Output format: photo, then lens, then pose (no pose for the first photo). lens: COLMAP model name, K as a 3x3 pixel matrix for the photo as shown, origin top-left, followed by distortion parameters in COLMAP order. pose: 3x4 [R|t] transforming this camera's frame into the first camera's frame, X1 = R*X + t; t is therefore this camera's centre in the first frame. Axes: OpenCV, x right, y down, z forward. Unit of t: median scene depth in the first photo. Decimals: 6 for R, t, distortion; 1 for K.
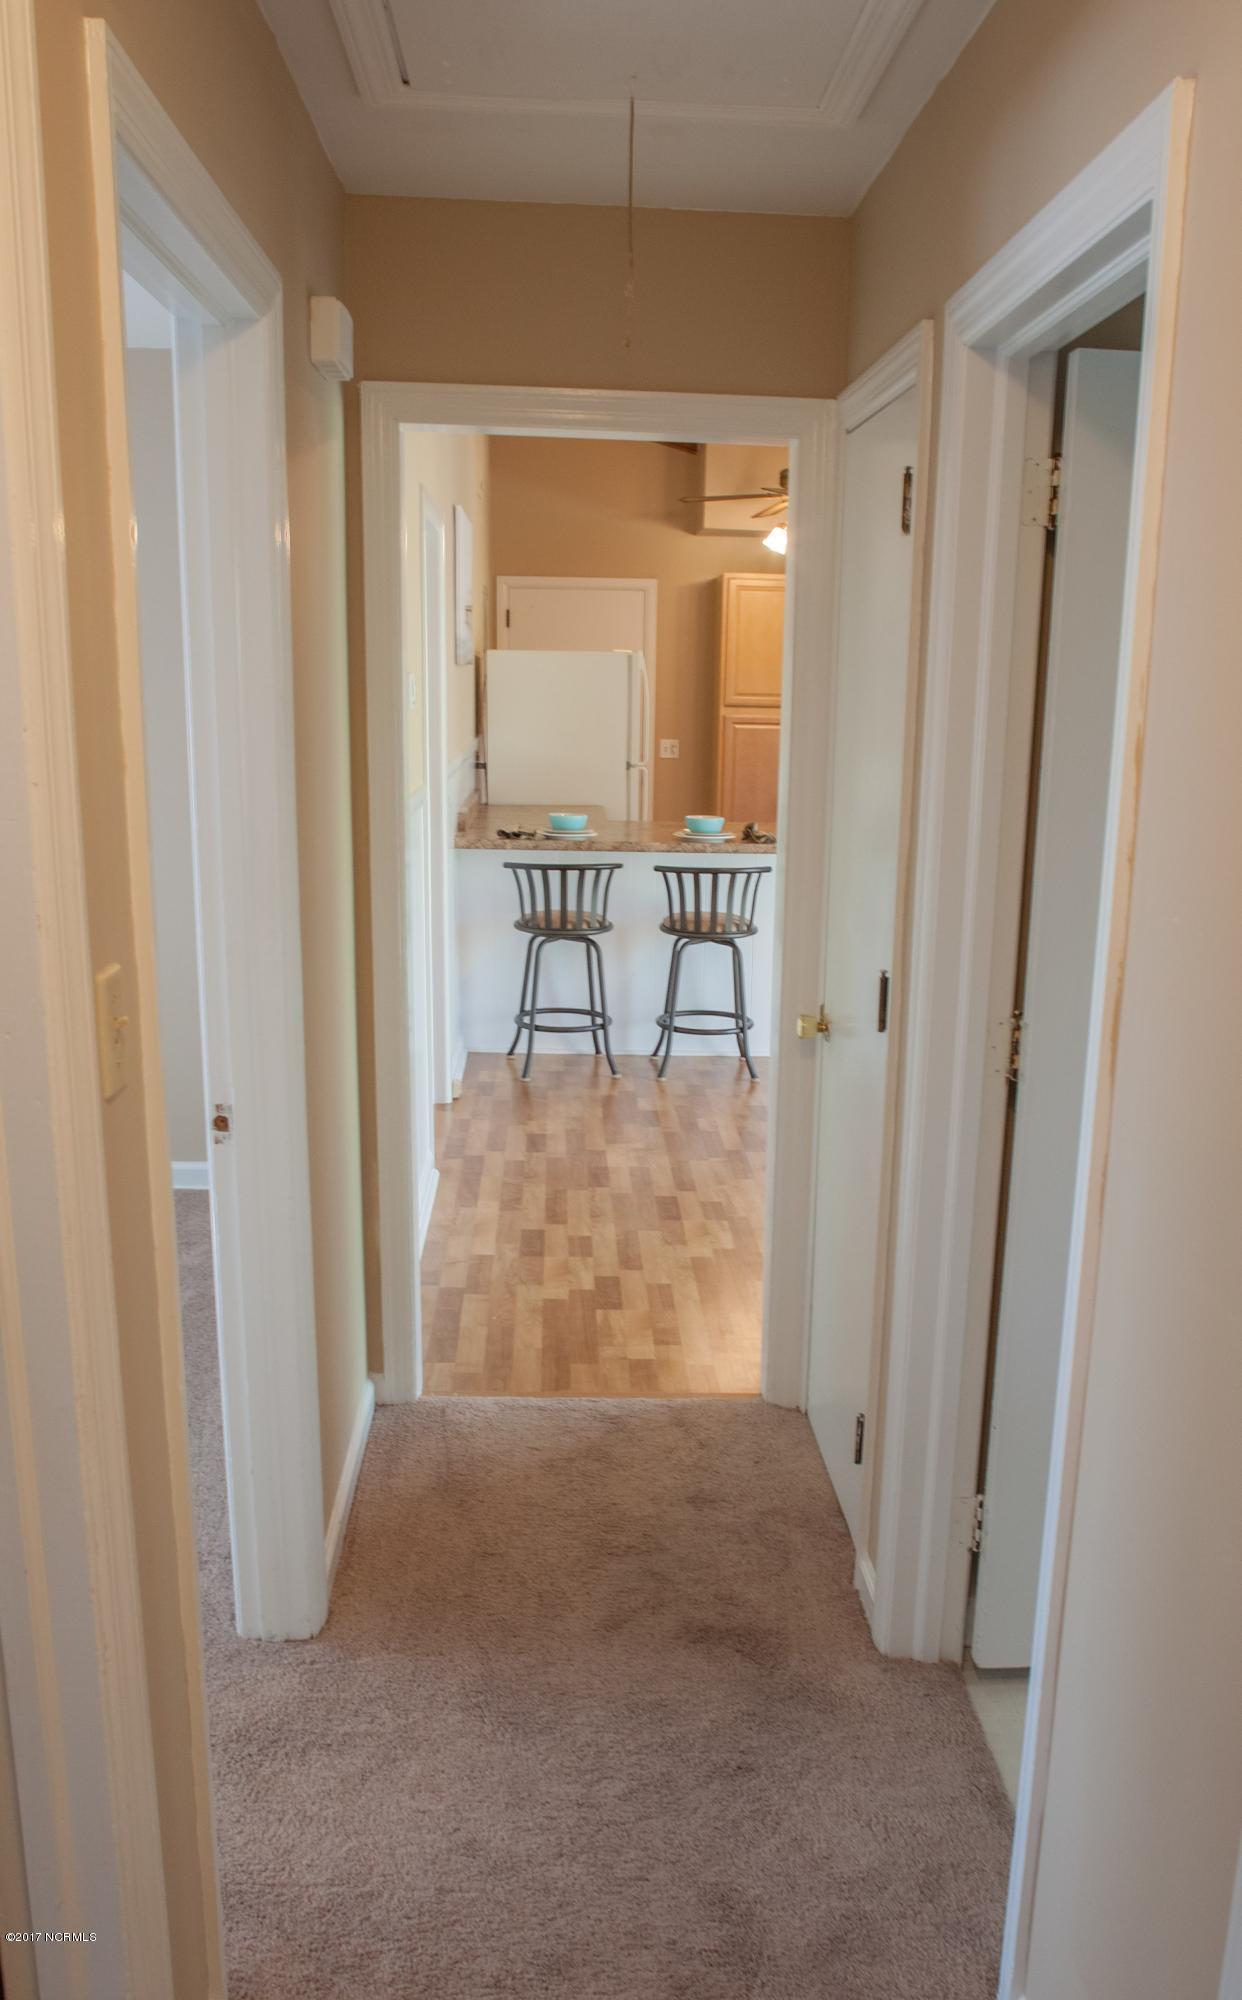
lens RADIAL K [[1617.9, 0, 627.6], [0, 1617.9, 1073.3], [0, 0, 1]] dist [-0.062944, 0.000636]
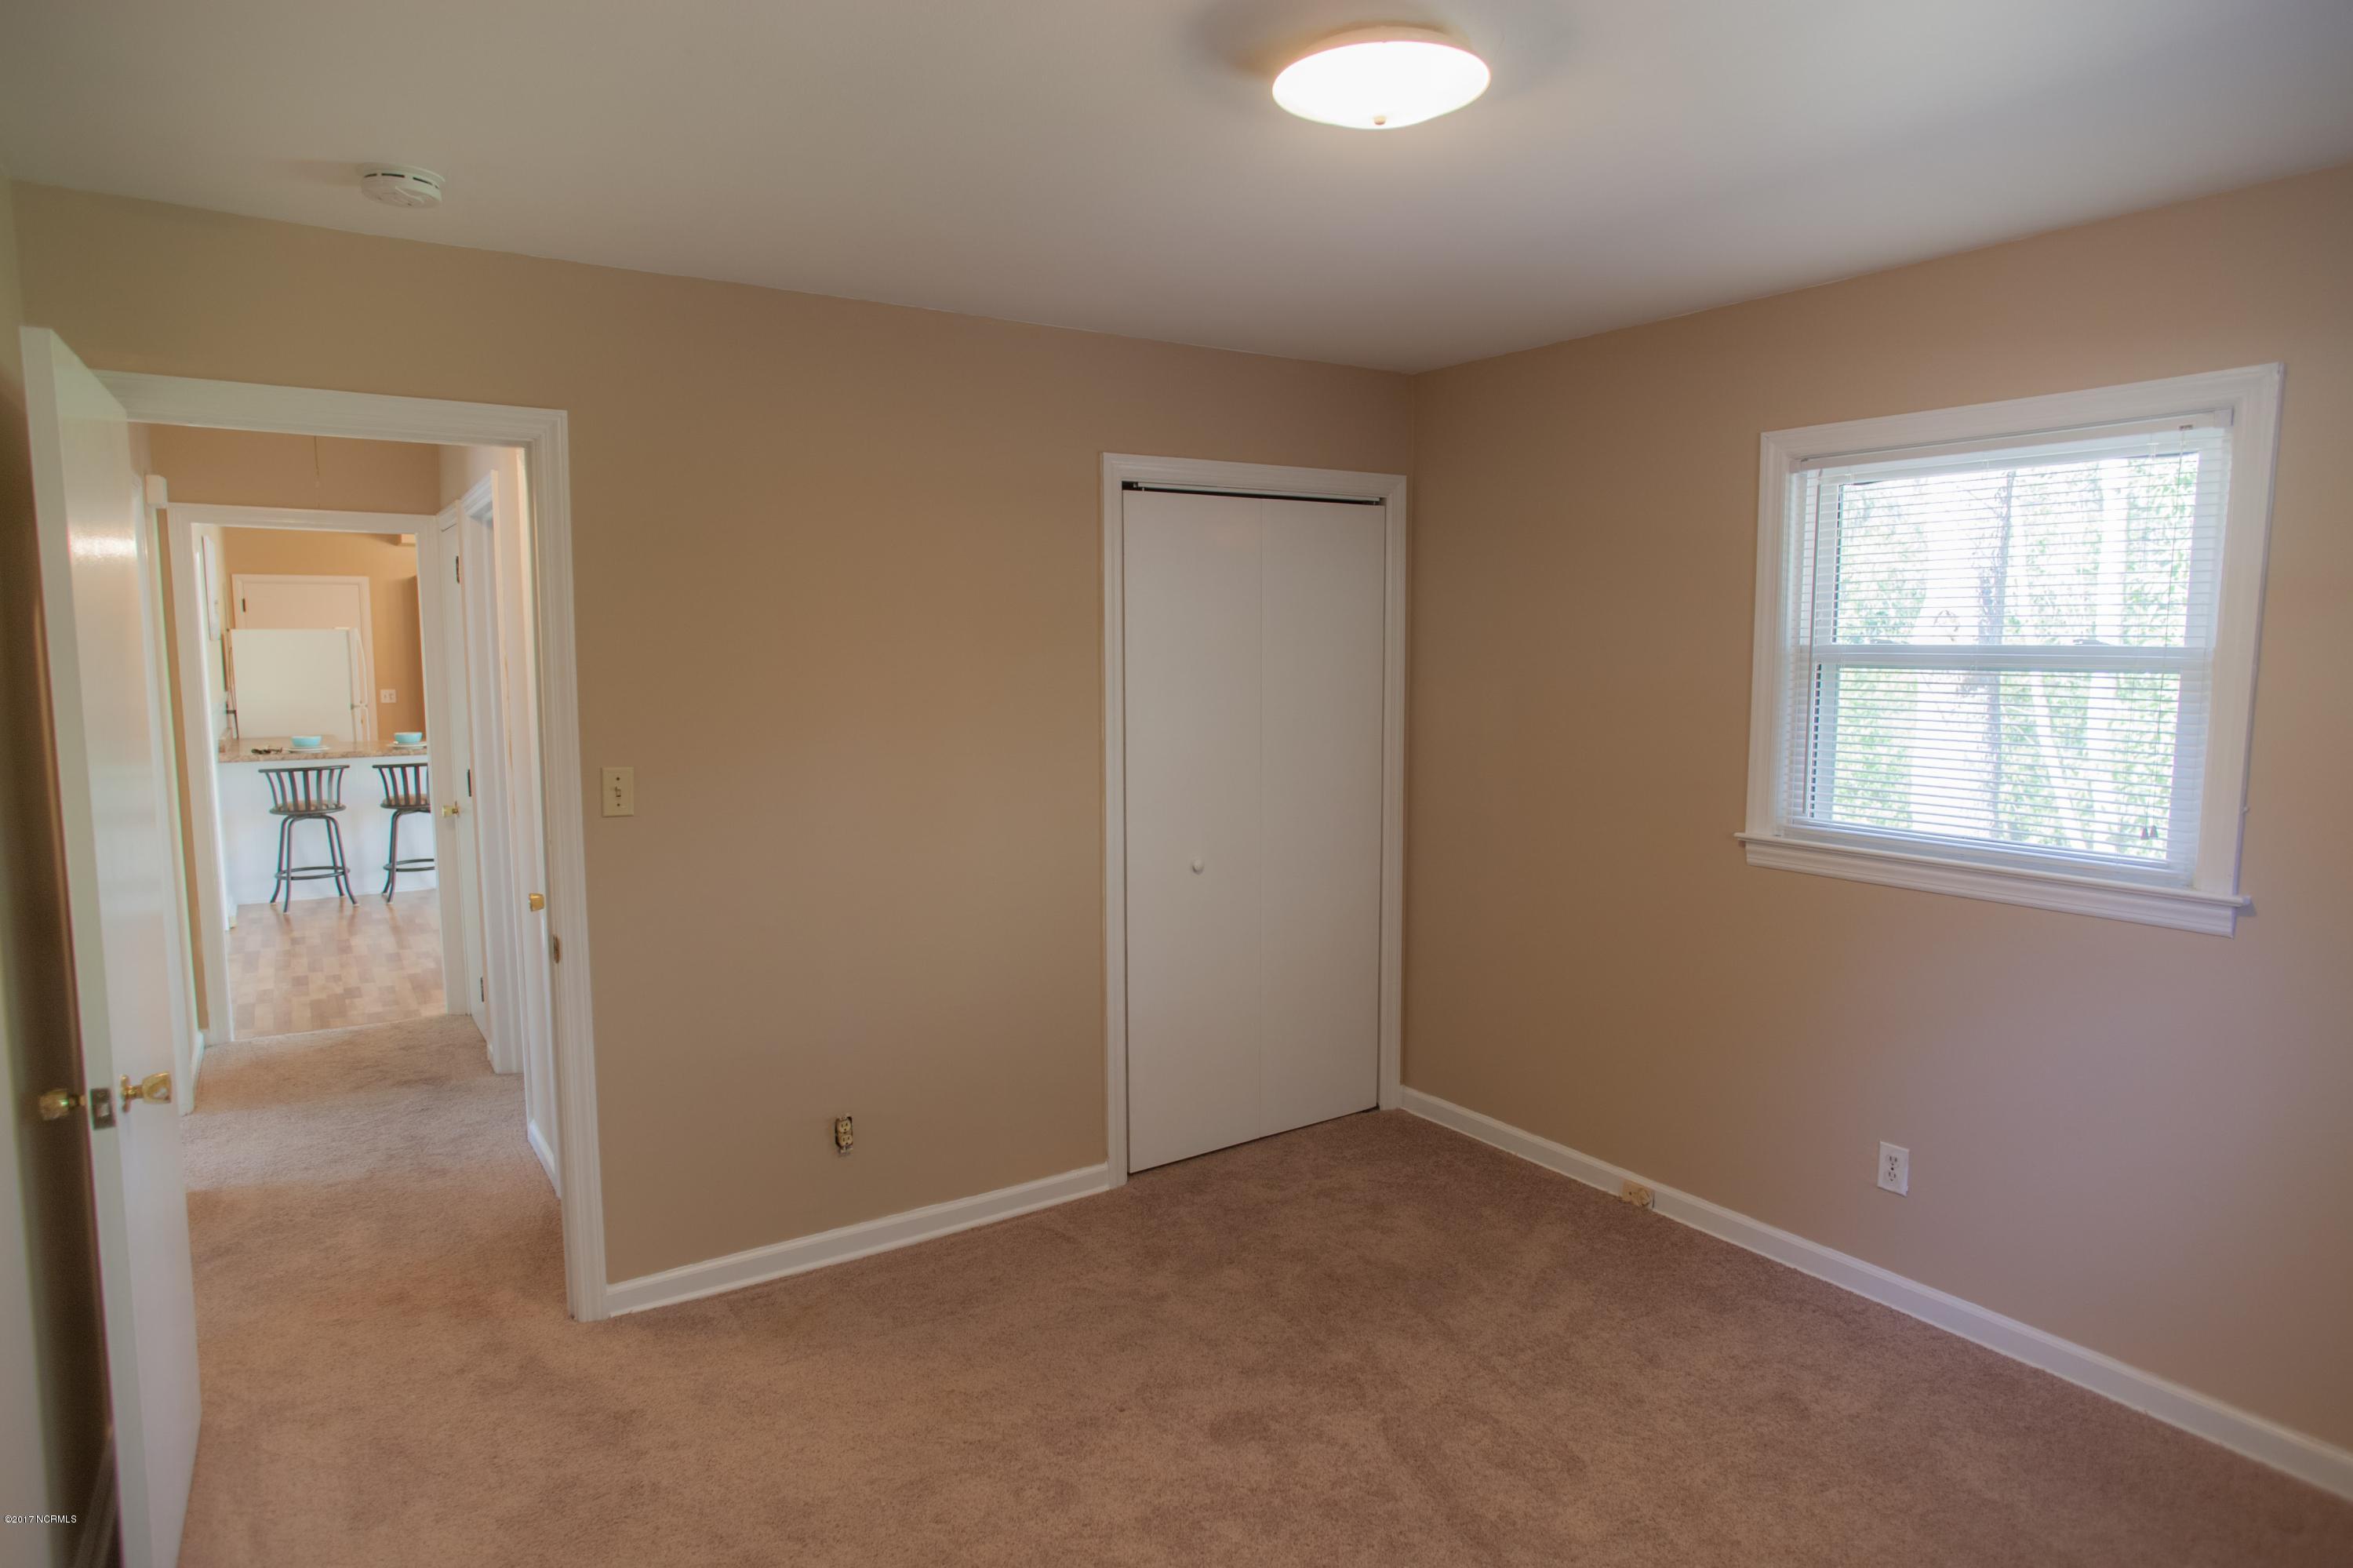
lens RADIAL K [[1356.1, 0, 1169.7], [0, 1356.1, 771.9], [0, 0, 1]] dist [-0.071059, 0.047724]
pose [[0.856055, -0.070263, 0.512087, 0.016886], [0.141372, 0.984769, -0.101211, 0.112822], [-0.497176, 0.159037, 0.852949, -0.457110]]
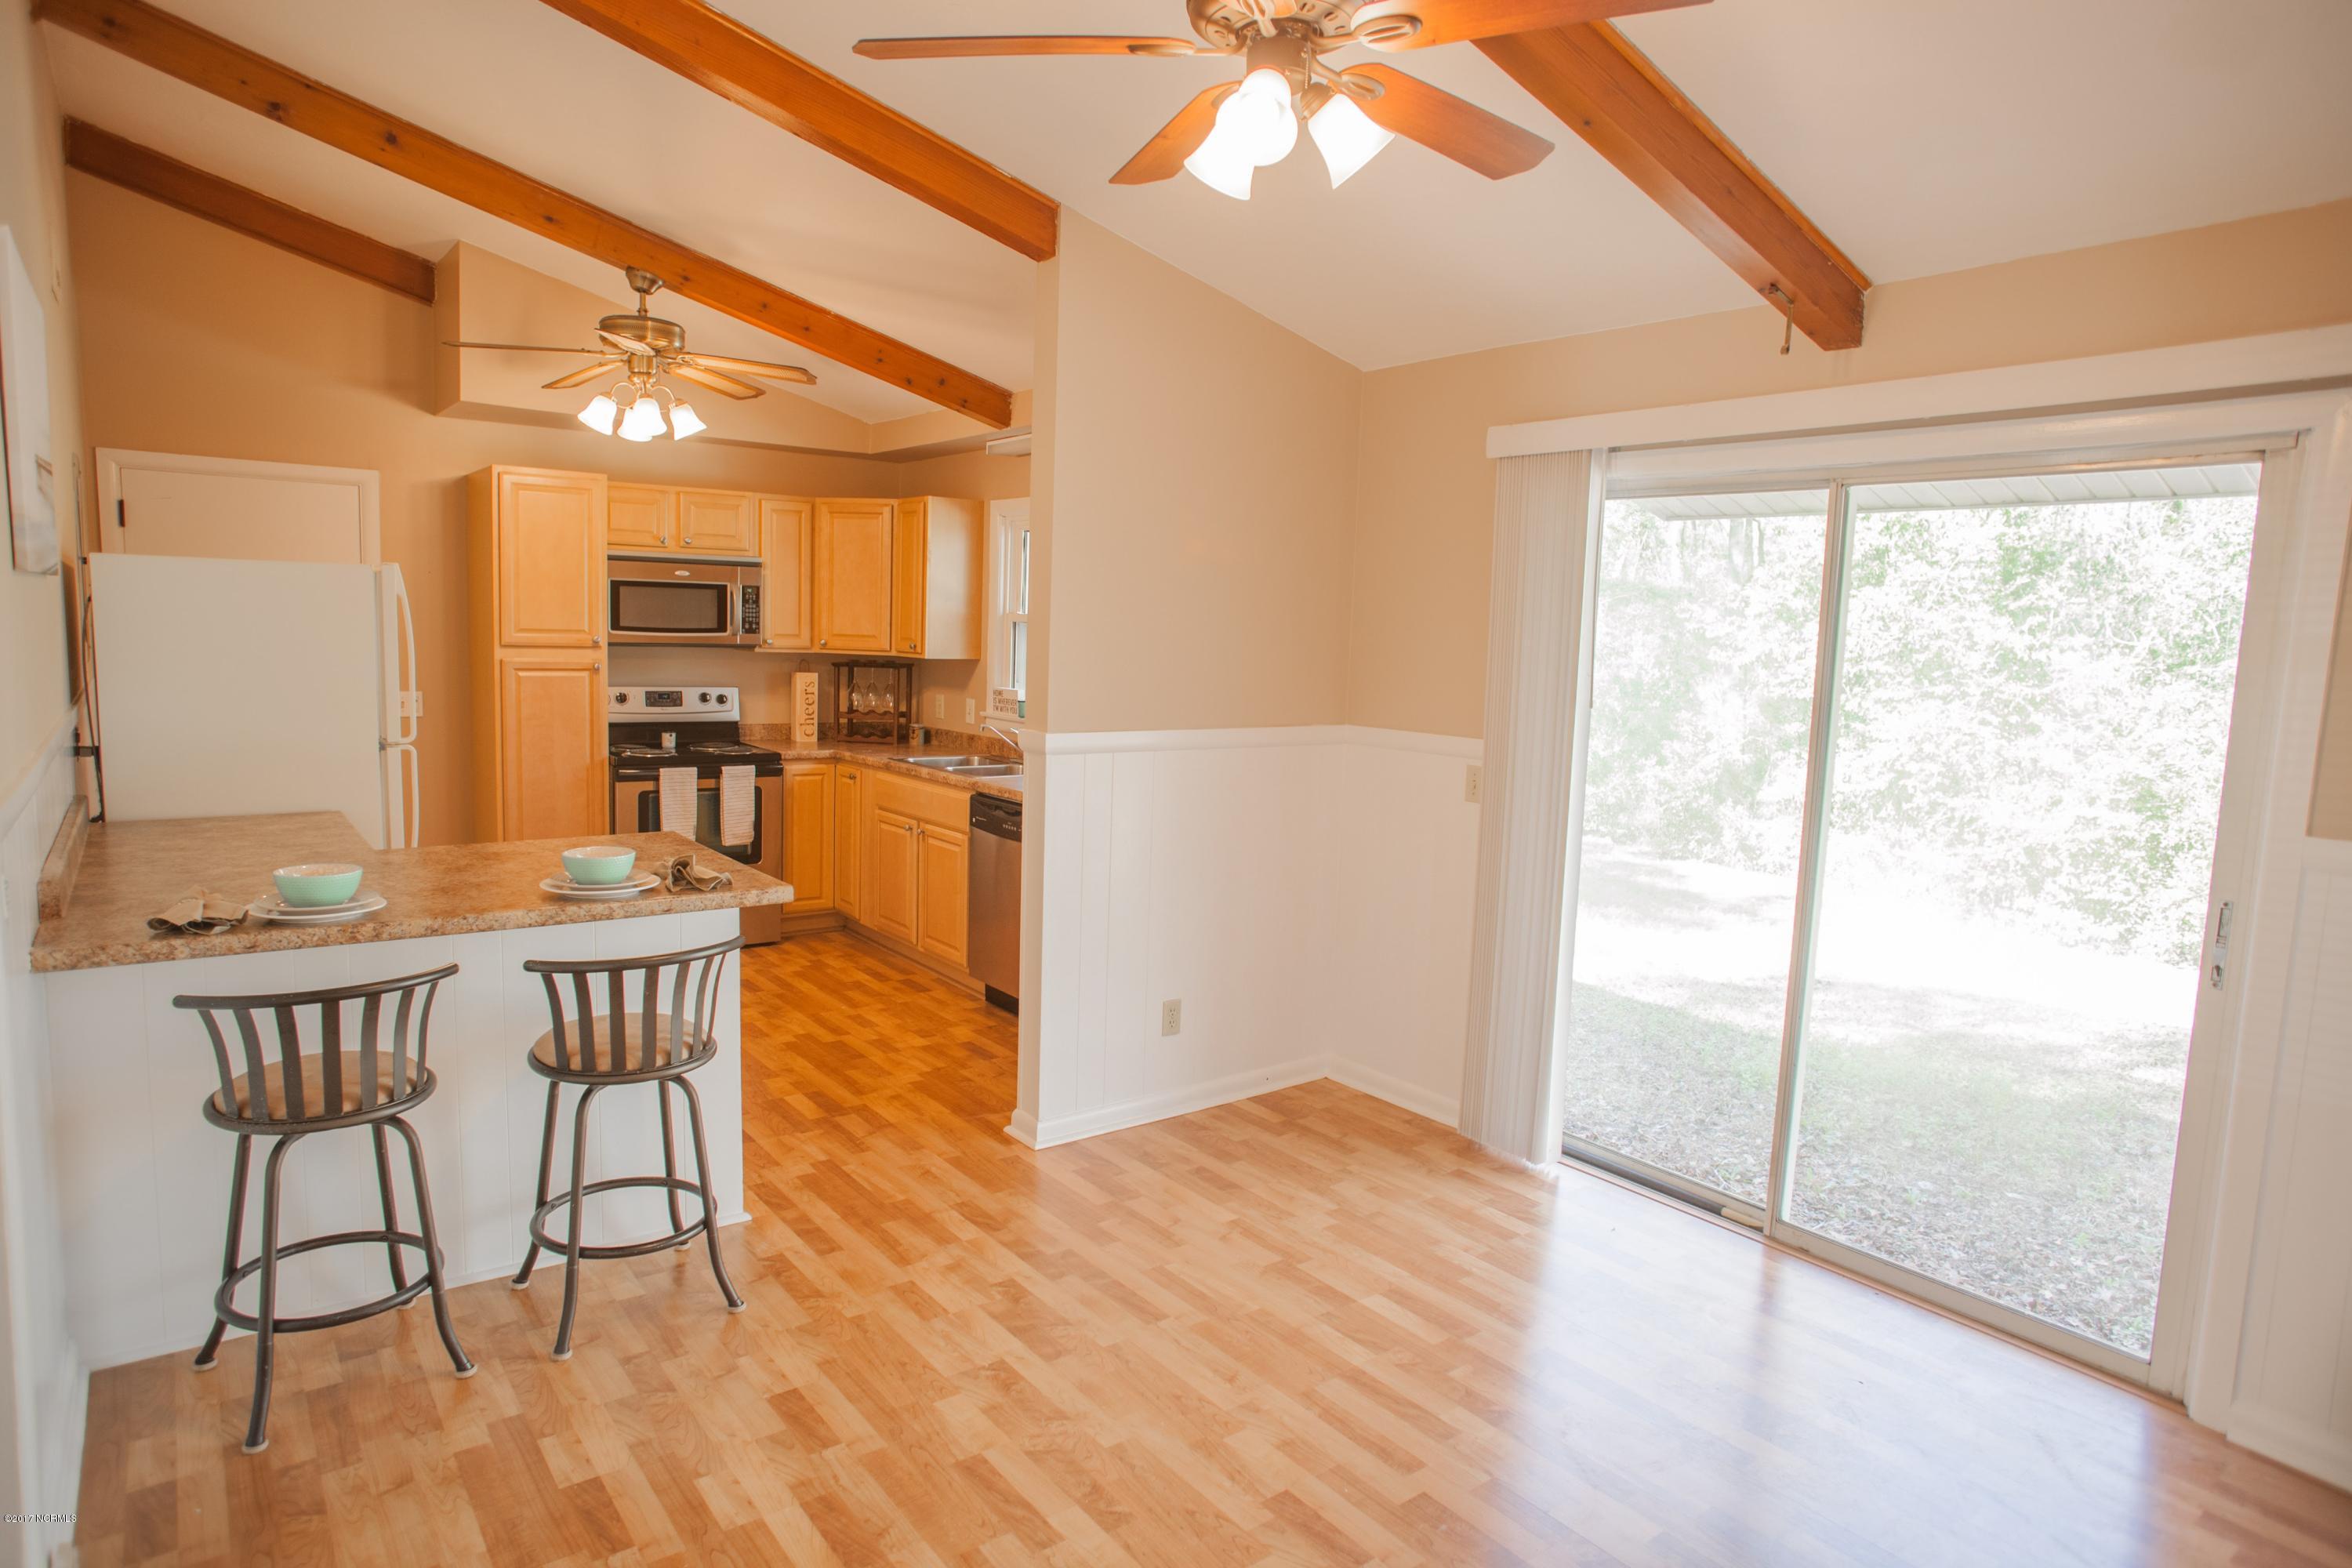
lens RADIAL K [[1355.4, 0, 1161.2], [0, 1355.4, 780.4], [0, 0, 1]] dist [-0.071059, 0.047724]
pose [[0.823940, -0.052873, 0.564204, -0.052762], [0.118370, 0.989733, -0.080113, -0.124432], [-0.554176, 0.132793, 0.821739, 0.513791]]
